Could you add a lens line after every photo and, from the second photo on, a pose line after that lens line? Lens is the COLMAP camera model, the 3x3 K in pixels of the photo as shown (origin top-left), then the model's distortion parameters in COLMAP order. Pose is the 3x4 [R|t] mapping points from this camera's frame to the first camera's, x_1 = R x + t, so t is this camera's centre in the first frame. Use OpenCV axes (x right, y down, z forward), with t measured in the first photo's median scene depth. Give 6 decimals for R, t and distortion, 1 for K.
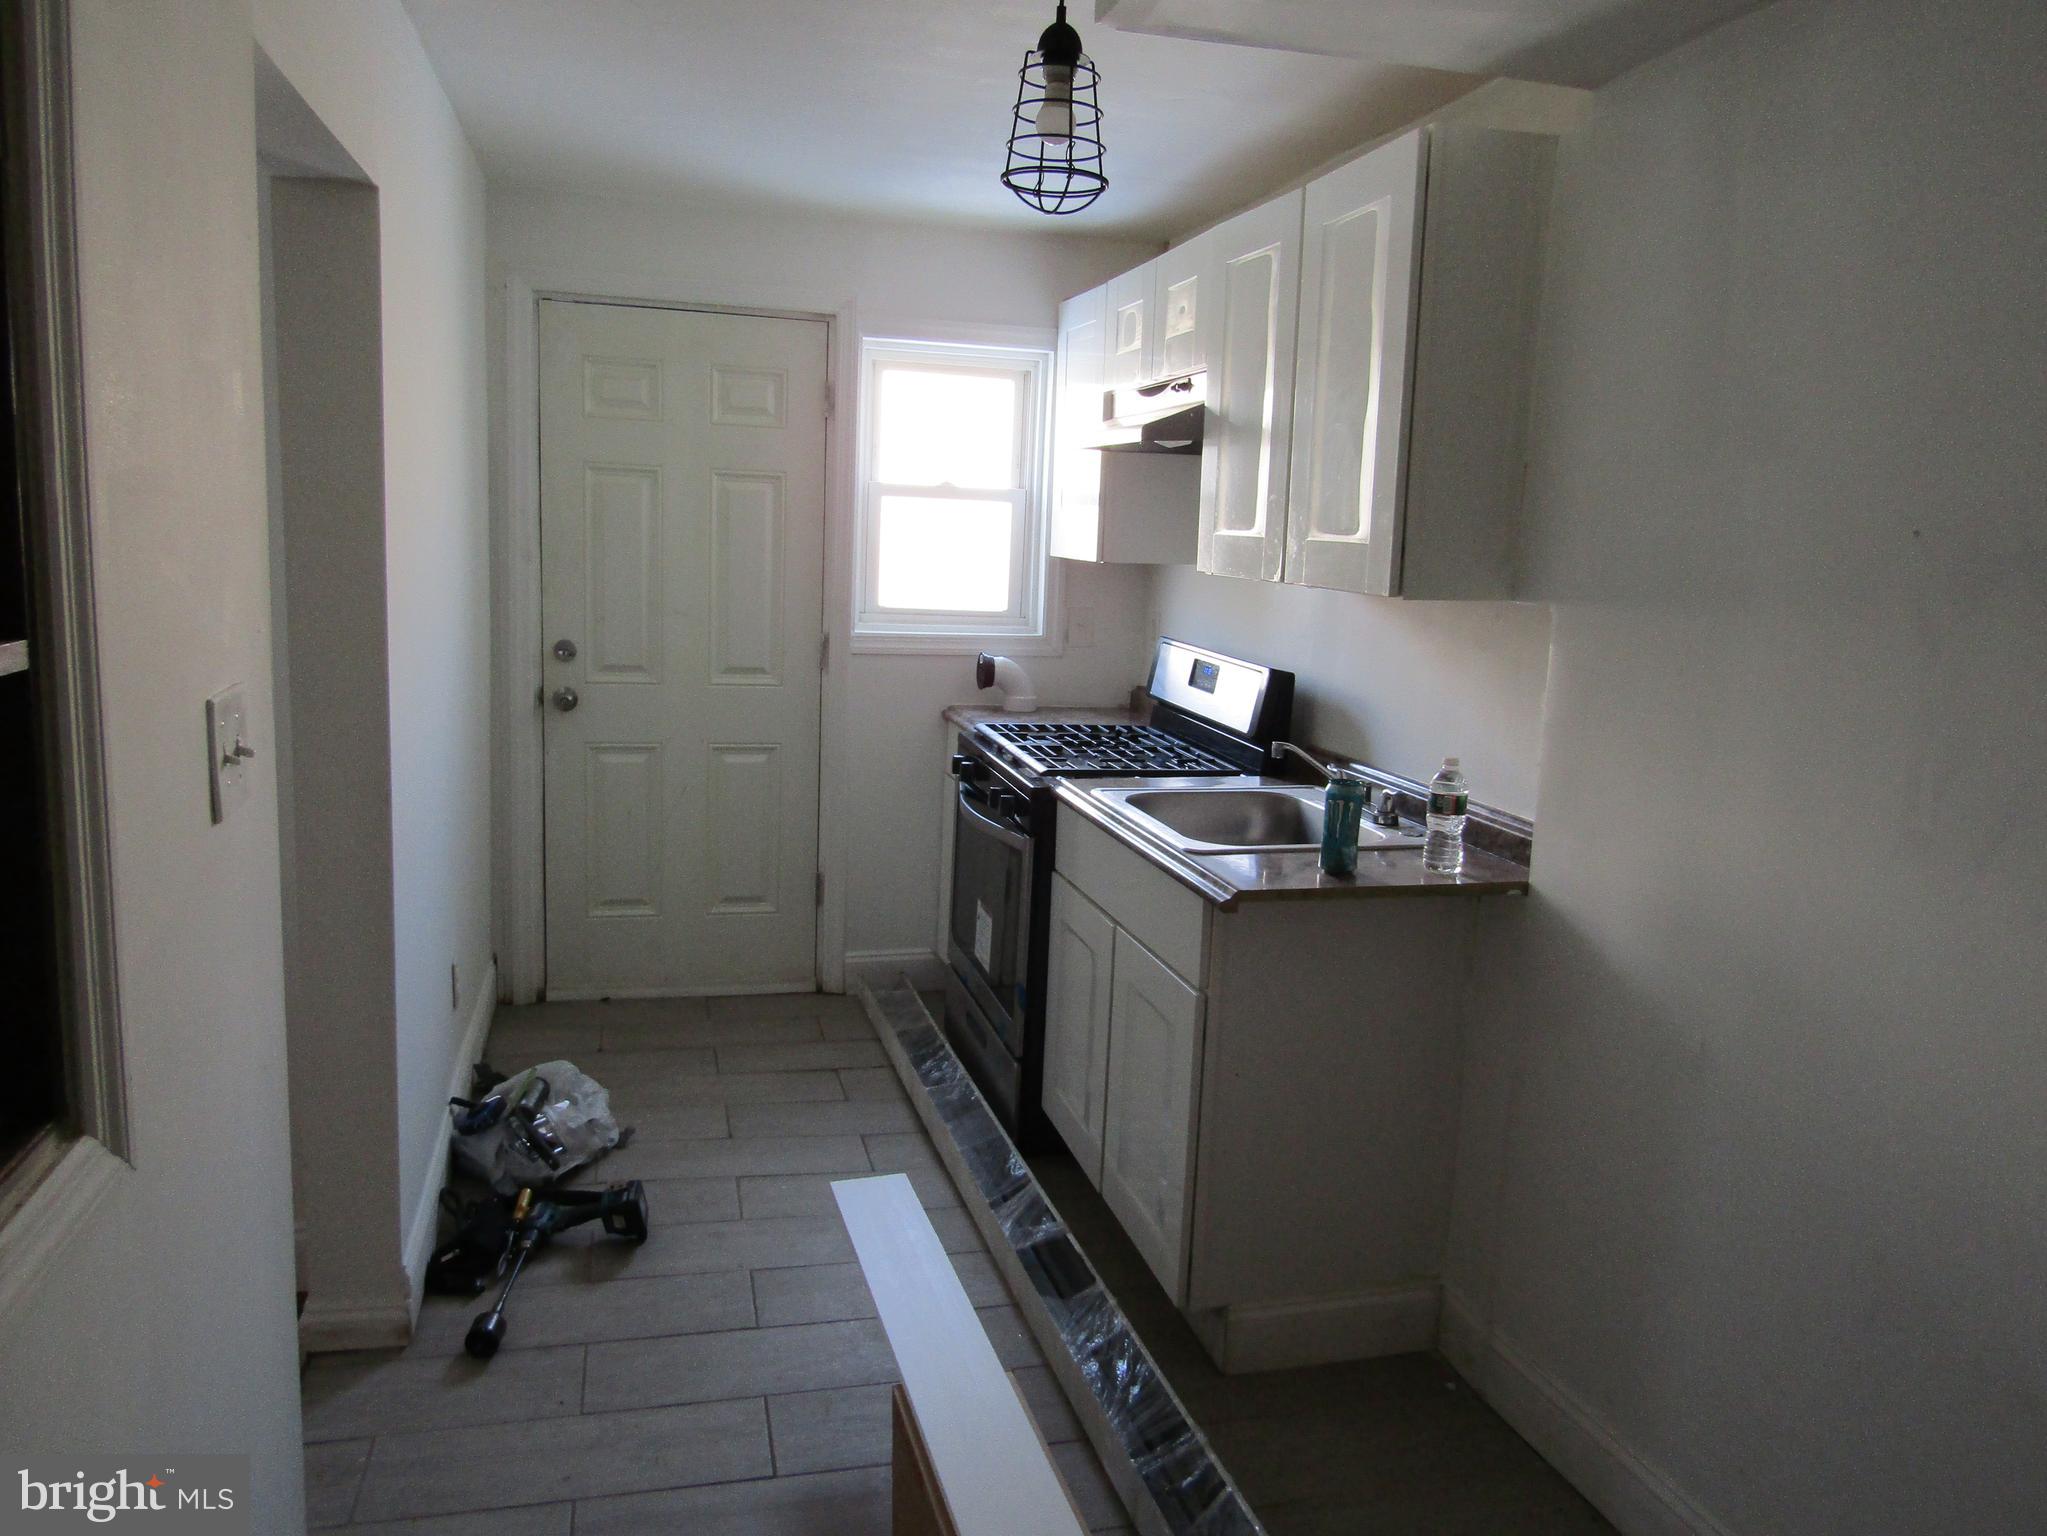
lens RADIAL K [[1494.0, 0, 1024.3], [0, 1494.0, 764.4], [0, 0, 1]] dist [-0.001727, -0.007249]
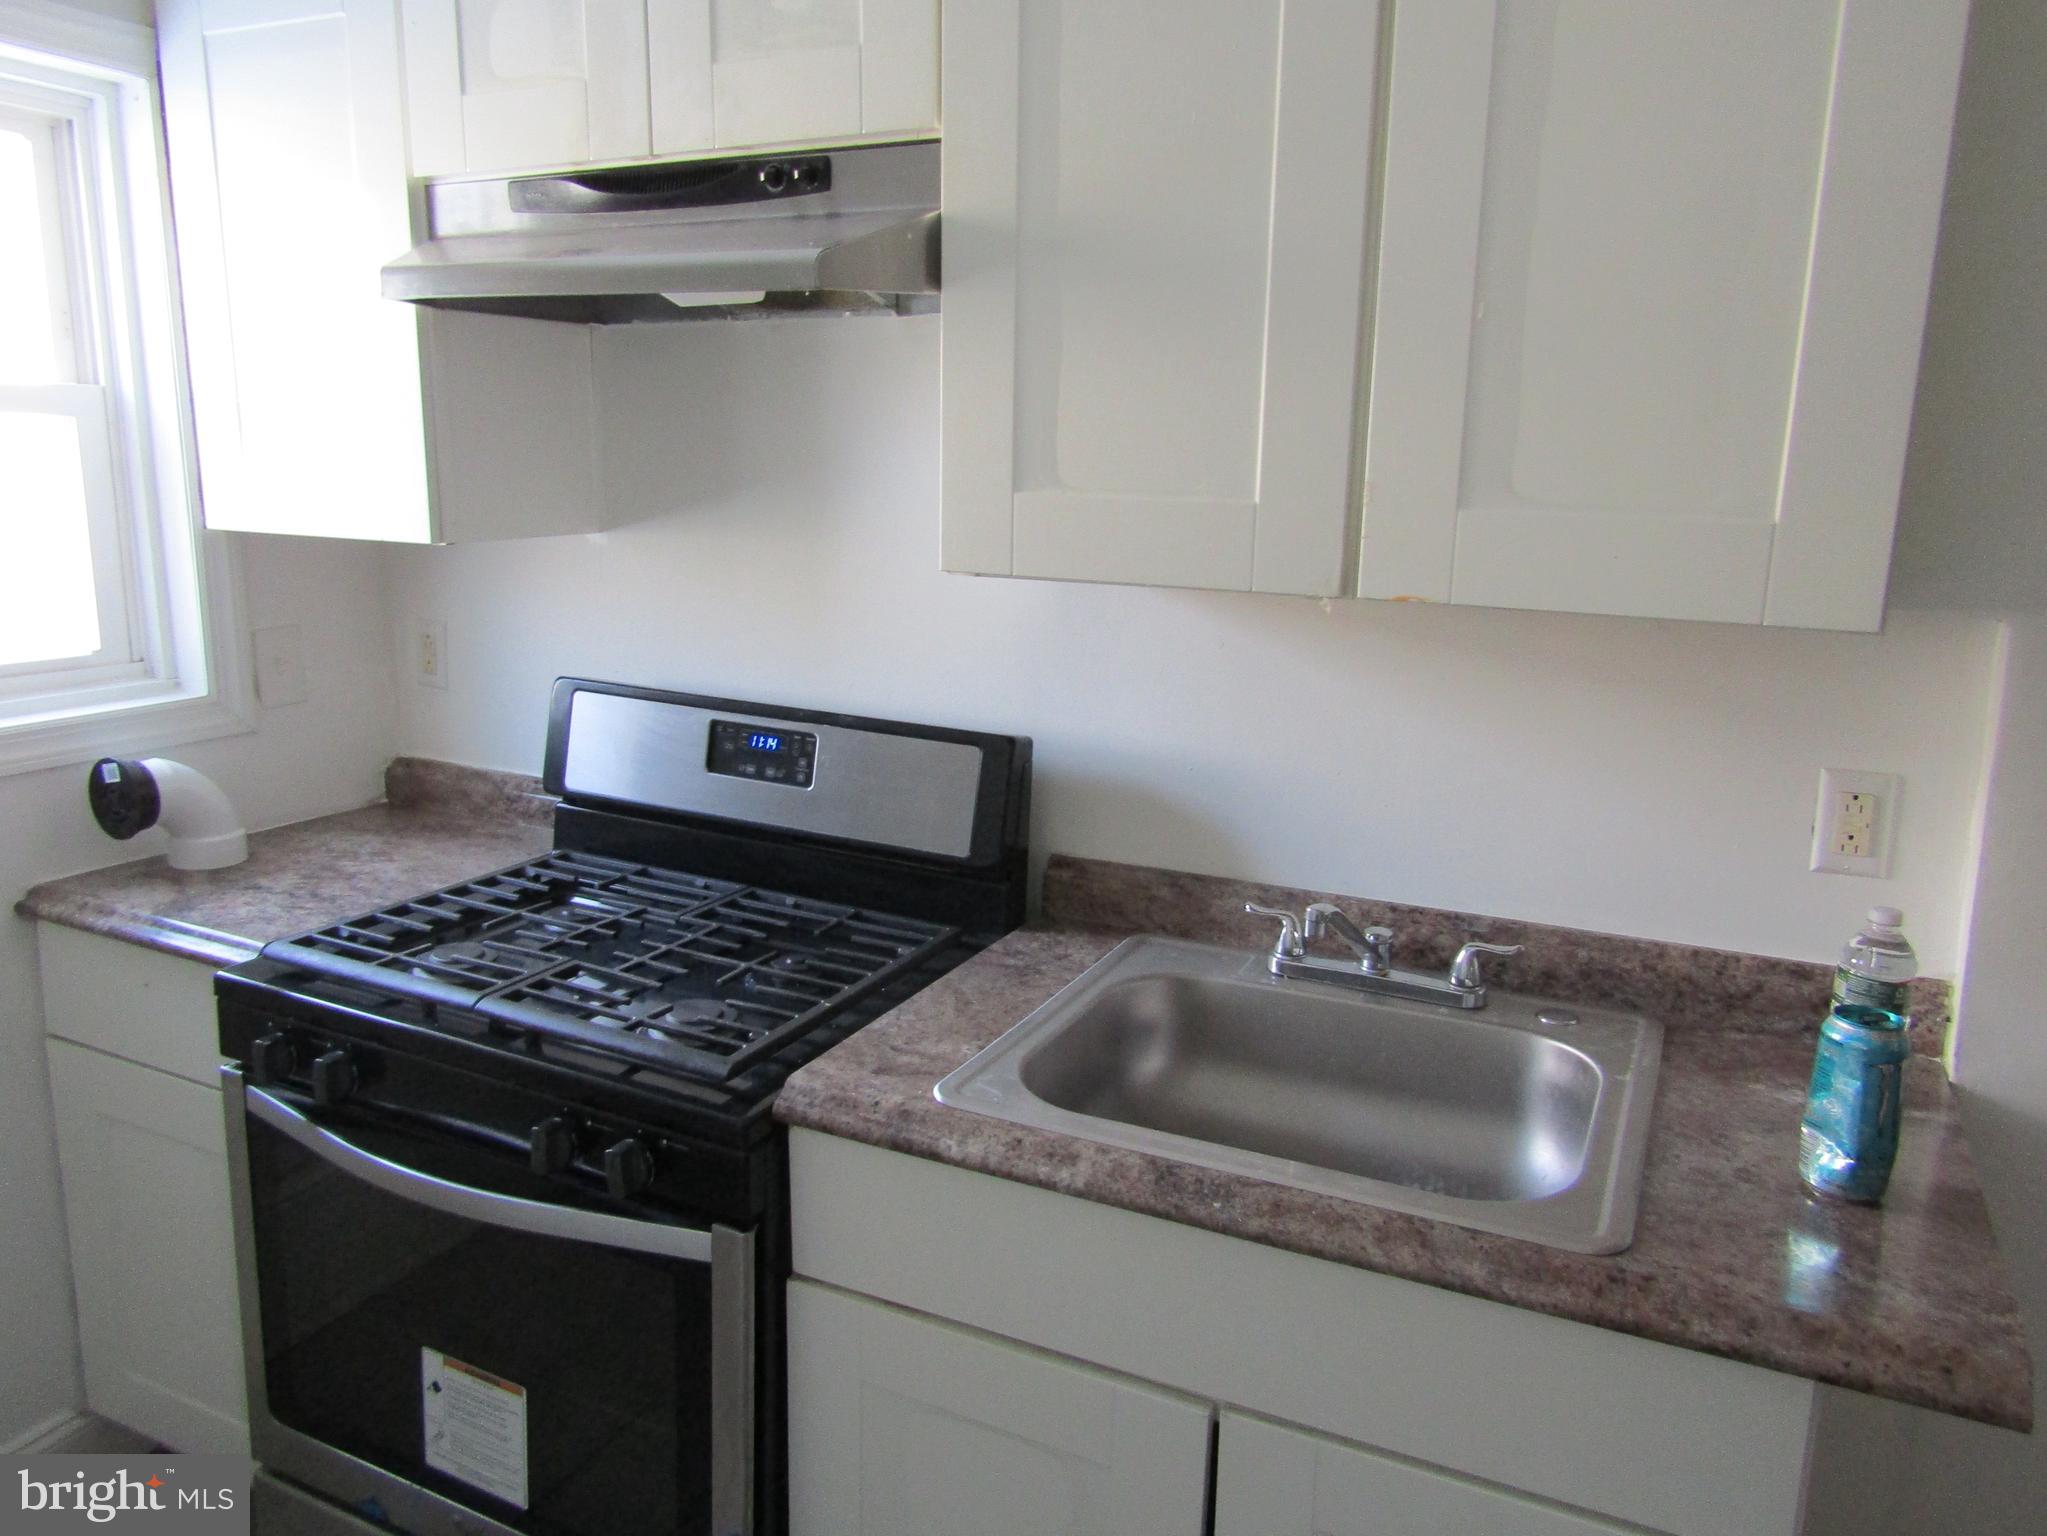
lens RADIAL K [[1494.0, 0, 1022.0], [0, 1494.0, 765.9], [0, 0, 1]] dist [-0.001727, -0.007249]
pose [[0.651912, -0.184964, 0.735390, -0.177296], [0.124956, 0.982741, 0.136405, -0.098567], [-0.747928, 0.002967, 0.663773, 0.495835]]
